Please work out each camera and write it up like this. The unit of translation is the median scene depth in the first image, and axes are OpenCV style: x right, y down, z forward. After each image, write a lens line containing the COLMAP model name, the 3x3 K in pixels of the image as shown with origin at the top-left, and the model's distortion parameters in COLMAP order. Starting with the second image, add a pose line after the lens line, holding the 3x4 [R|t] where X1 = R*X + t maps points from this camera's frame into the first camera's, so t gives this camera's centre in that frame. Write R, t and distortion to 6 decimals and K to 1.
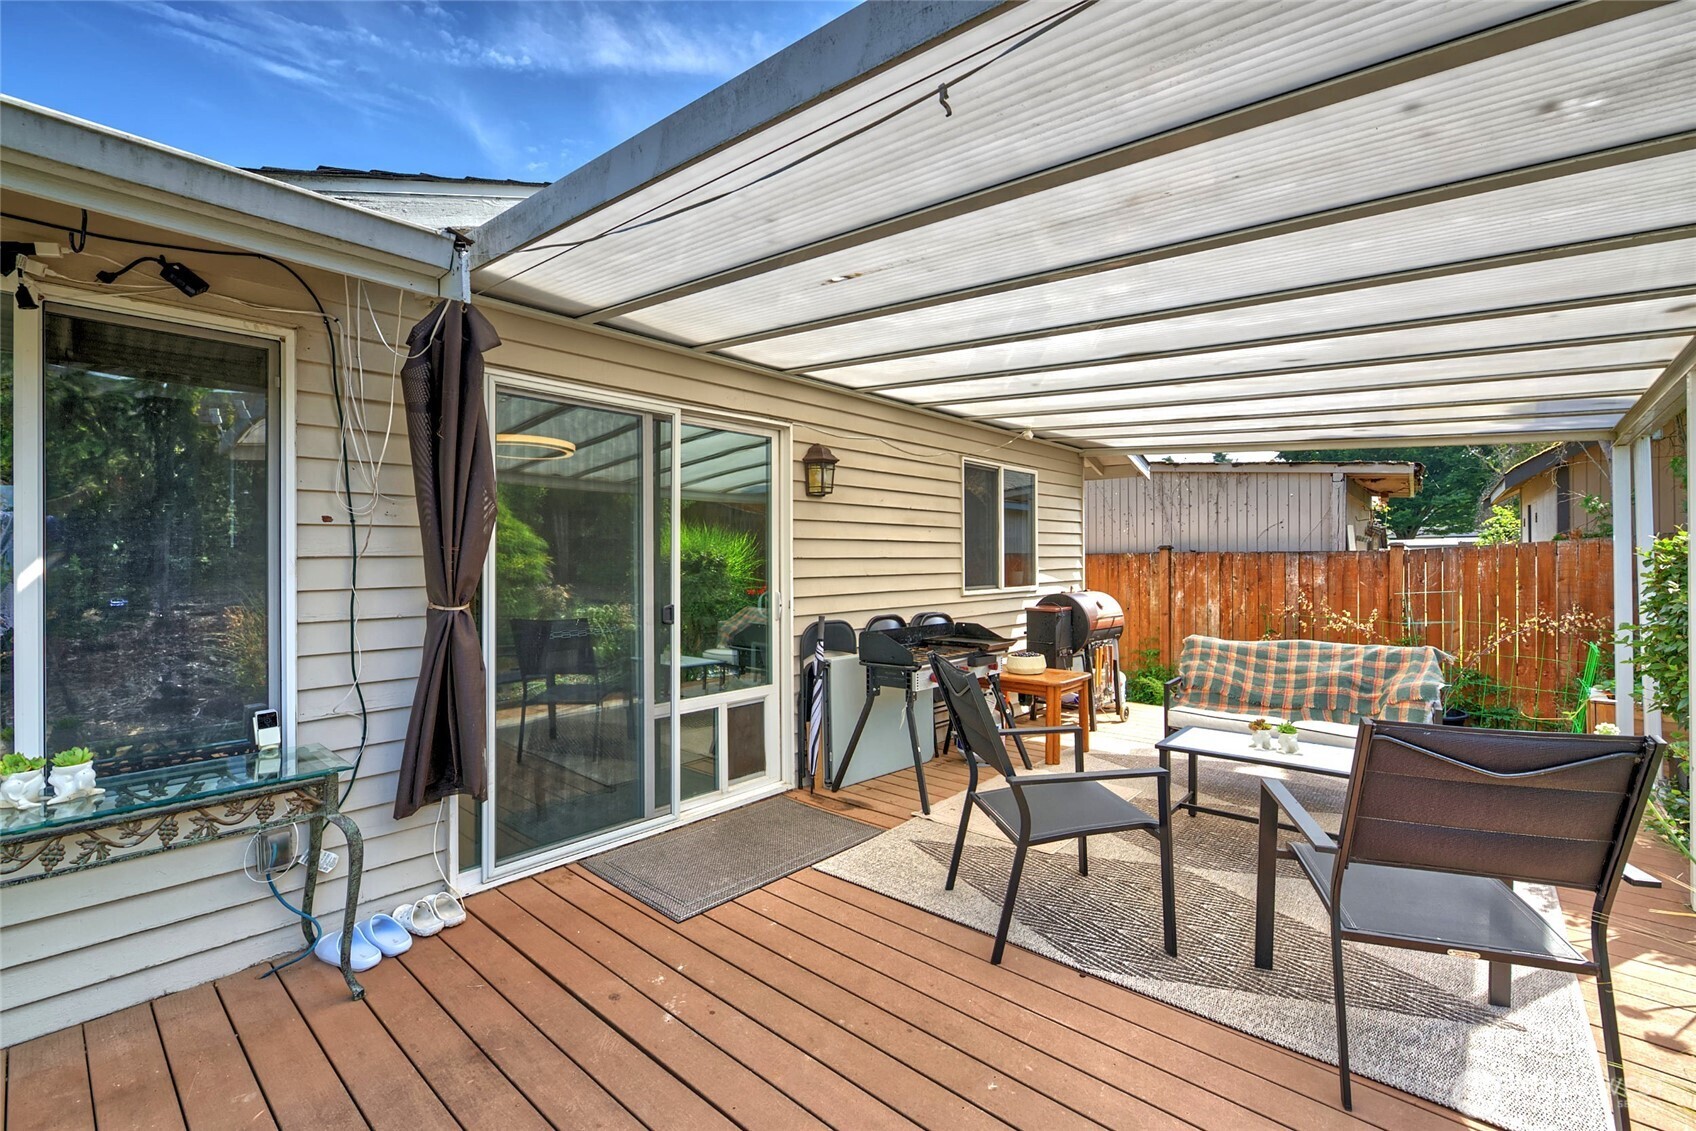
lens RADIAL K [[729.9, 0, 848.6], [0, 729.9, 555.8], [0, 0, 1]] dist [-0.006862, 0.000182]
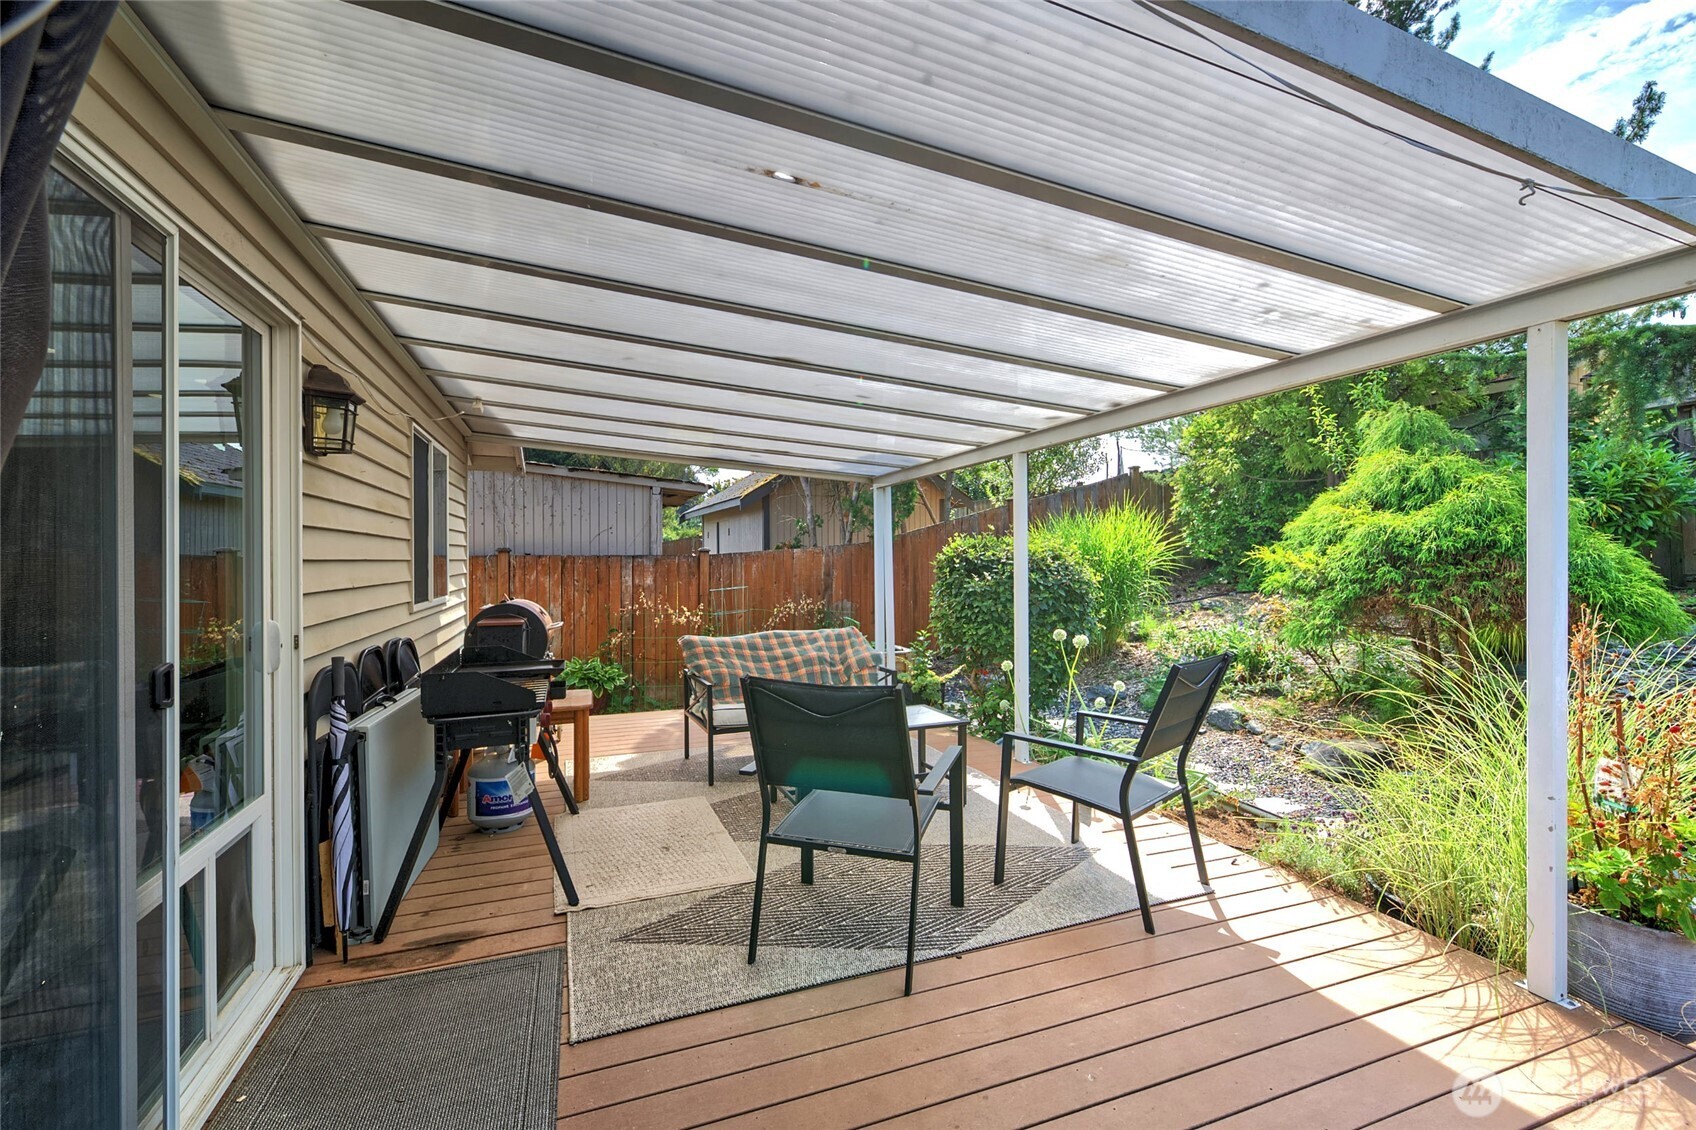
lens RADIAL K [[730.3, 0, 851.3], [0, 730.3, 559.8], [0, 0, 1]] dist [-0.000904, 0.000050]
pose [[0.454315, 0.001213, 0.890840, -0.352705], [-0.000667, 0.999999, -0.001021, 0.002730], [-0.890841, -0.000130, 0.454315, 0.338955]]
